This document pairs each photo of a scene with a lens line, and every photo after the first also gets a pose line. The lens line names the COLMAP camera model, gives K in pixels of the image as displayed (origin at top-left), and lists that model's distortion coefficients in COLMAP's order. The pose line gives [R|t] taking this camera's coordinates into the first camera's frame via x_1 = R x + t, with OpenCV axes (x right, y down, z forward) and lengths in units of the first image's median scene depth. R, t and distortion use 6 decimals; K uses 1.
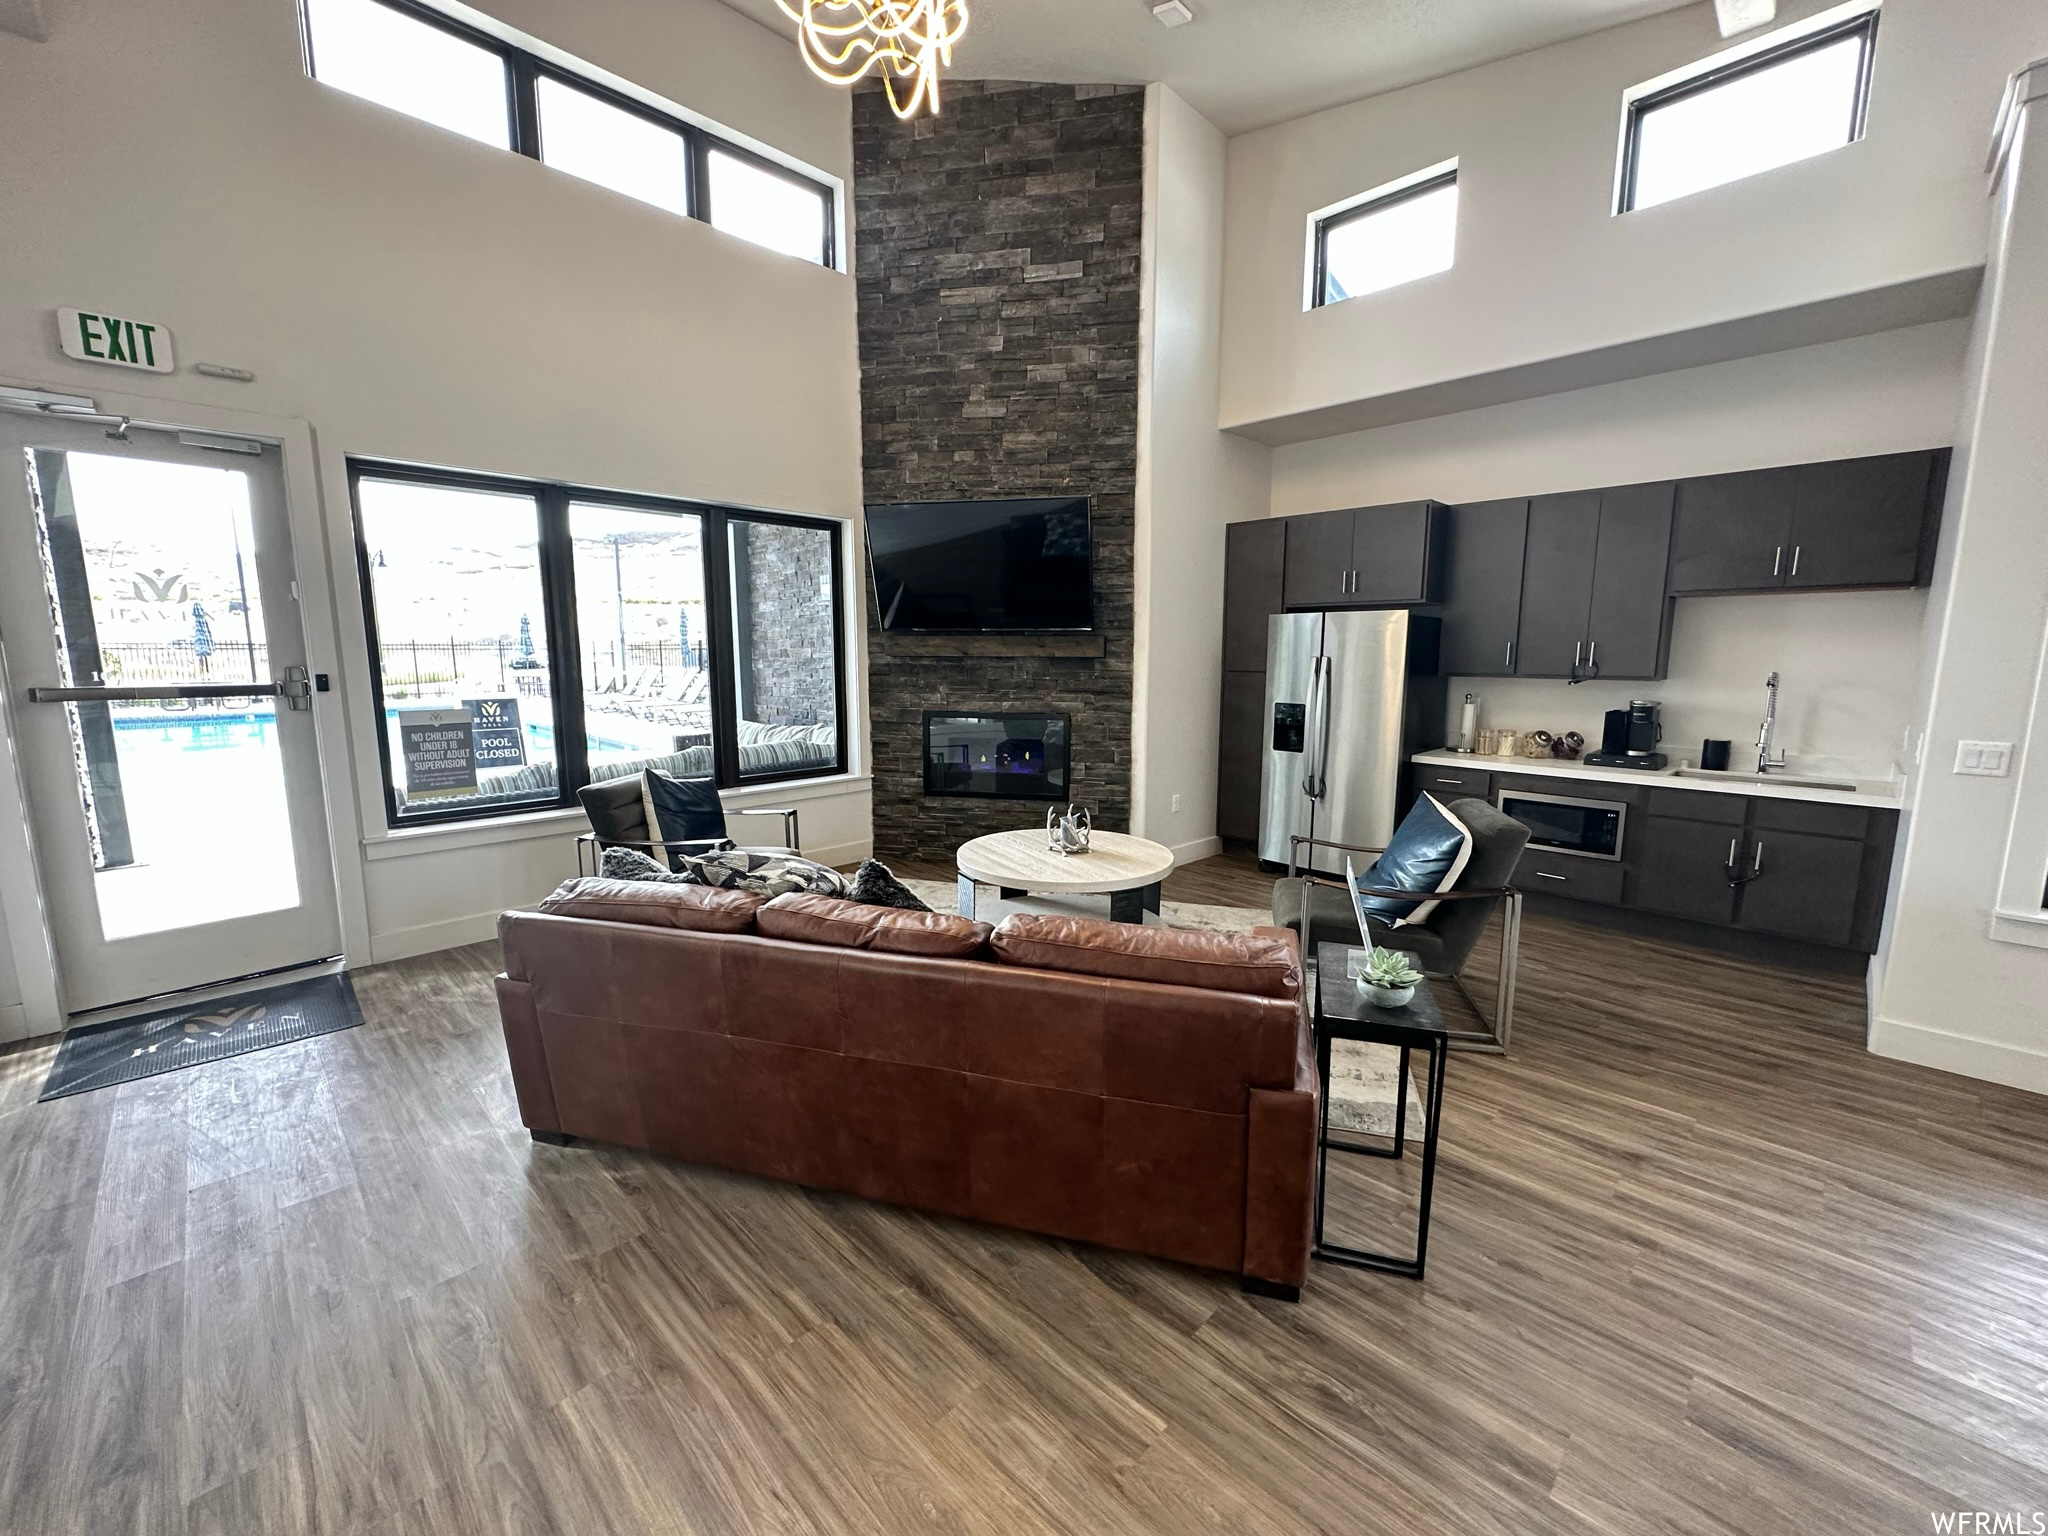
lens RADIAL K [[807.9, 0, 1020.8], [0, 807.9, 768.0], [0, 0, 1]] dist [0.000659, 0.000131]
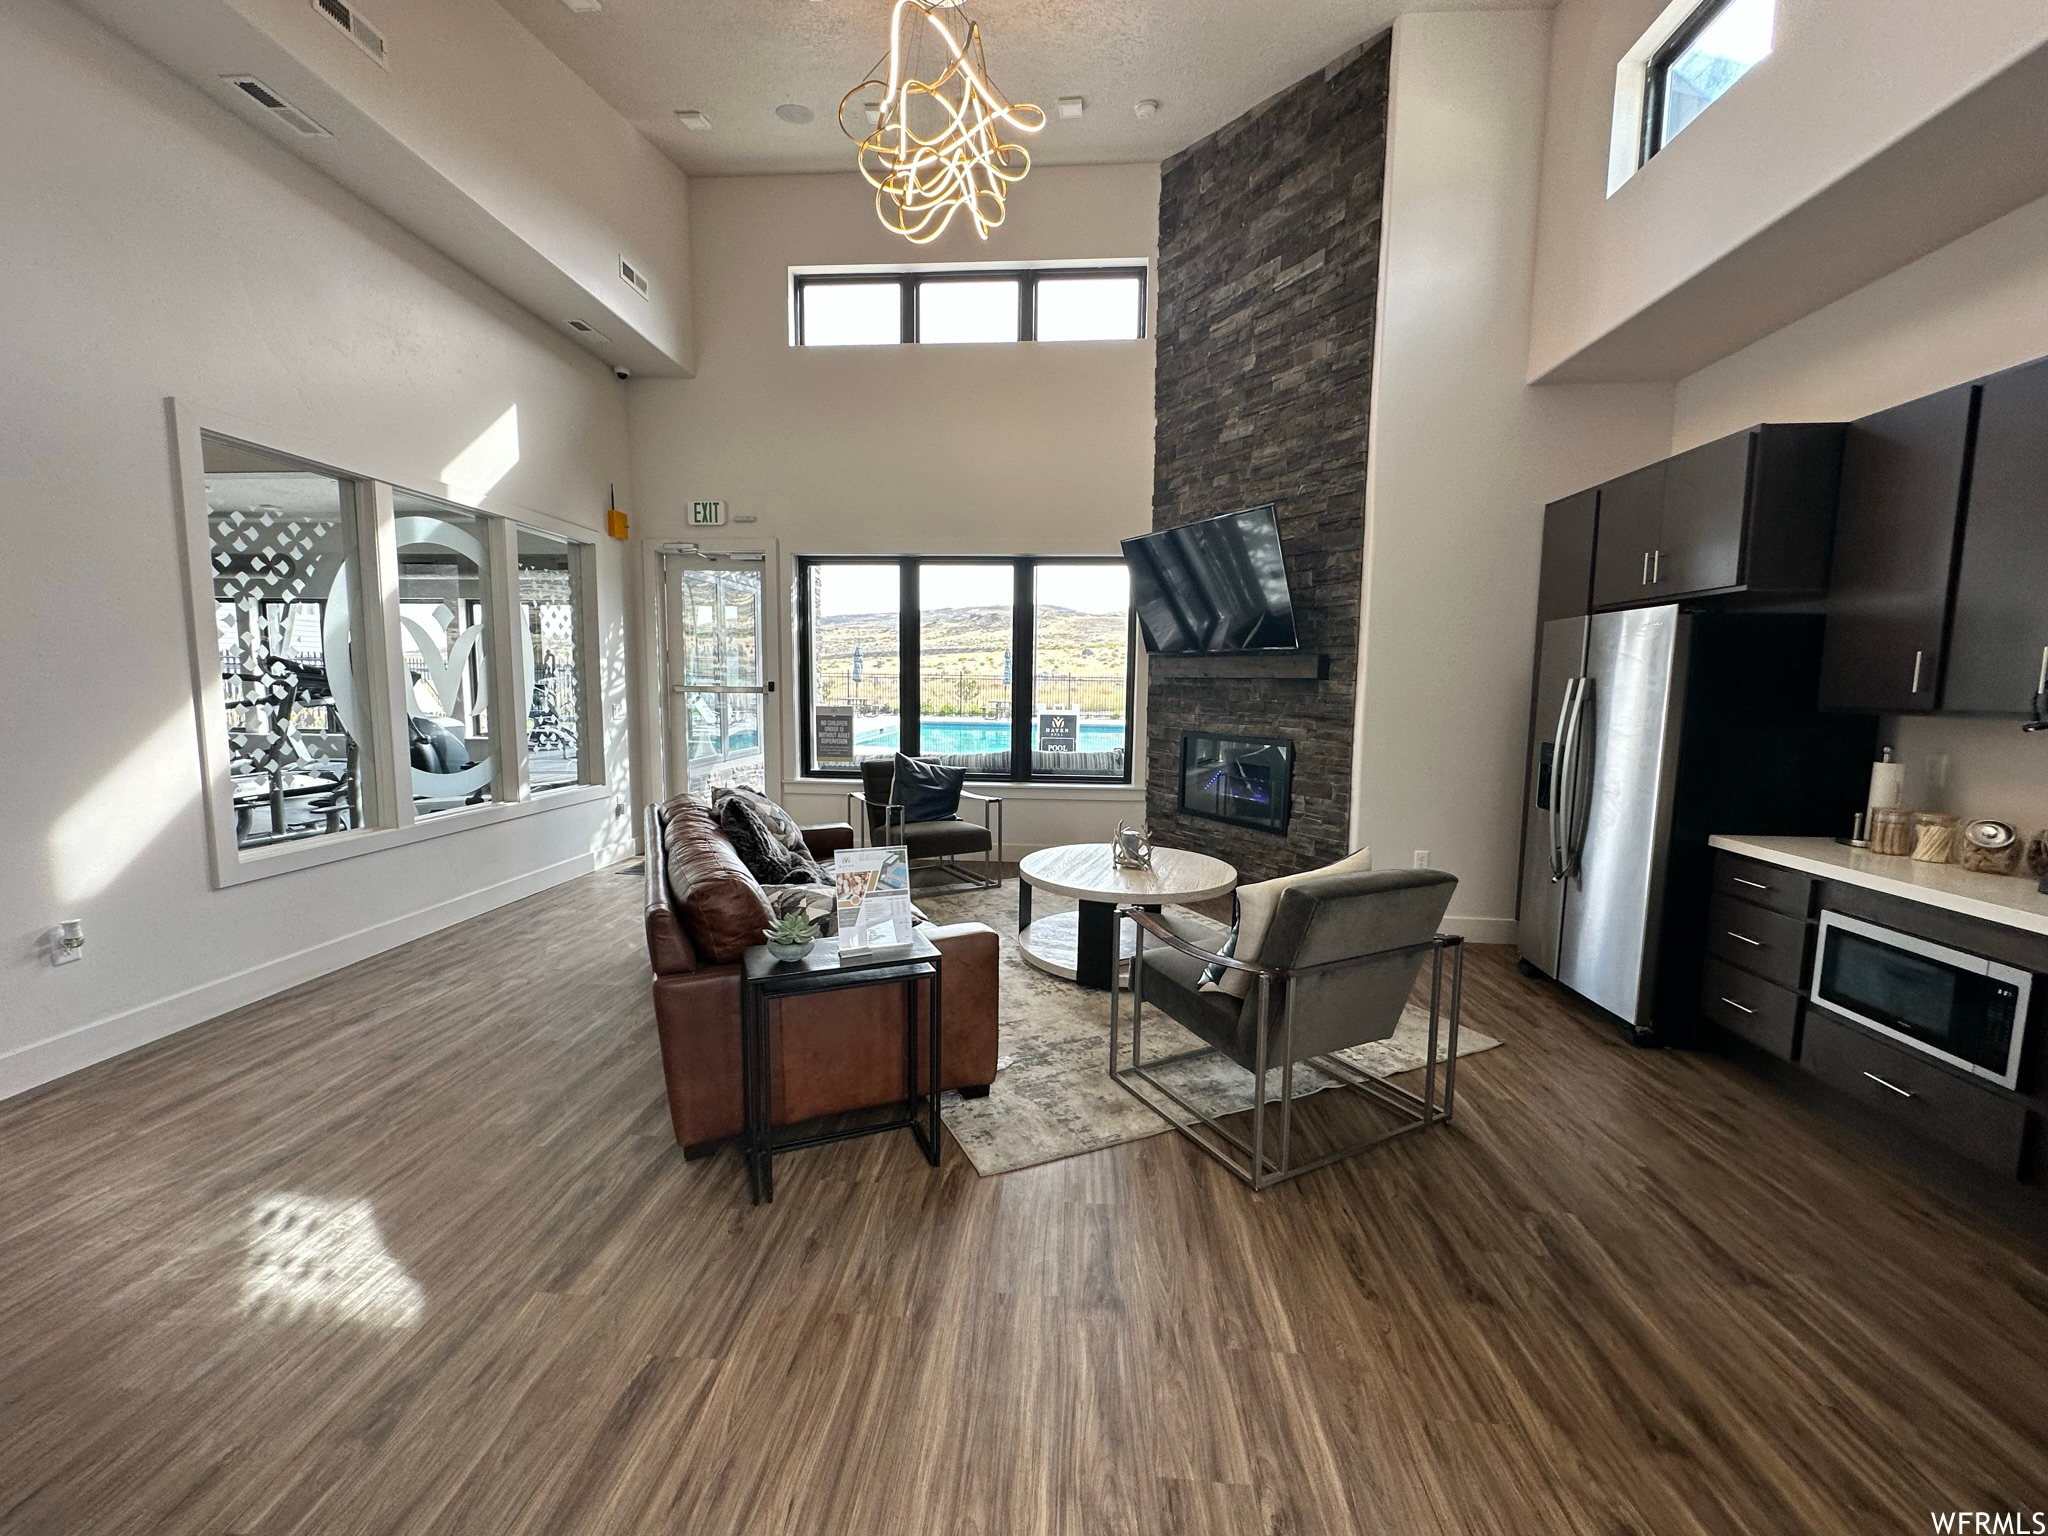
lens RADIAL K [[807.9, 0, 1024.4], [0, 807.9, 767.3], [0, 0, 1]] dist [0.000659, 0.000131]
pose [[0.664580, 0.086281, -0.742219, 0.563467], [-0.119522, 0.992796, 0.008390, -0.009041], [0.737596, 0.083136, 0.670105, 0.175827]]
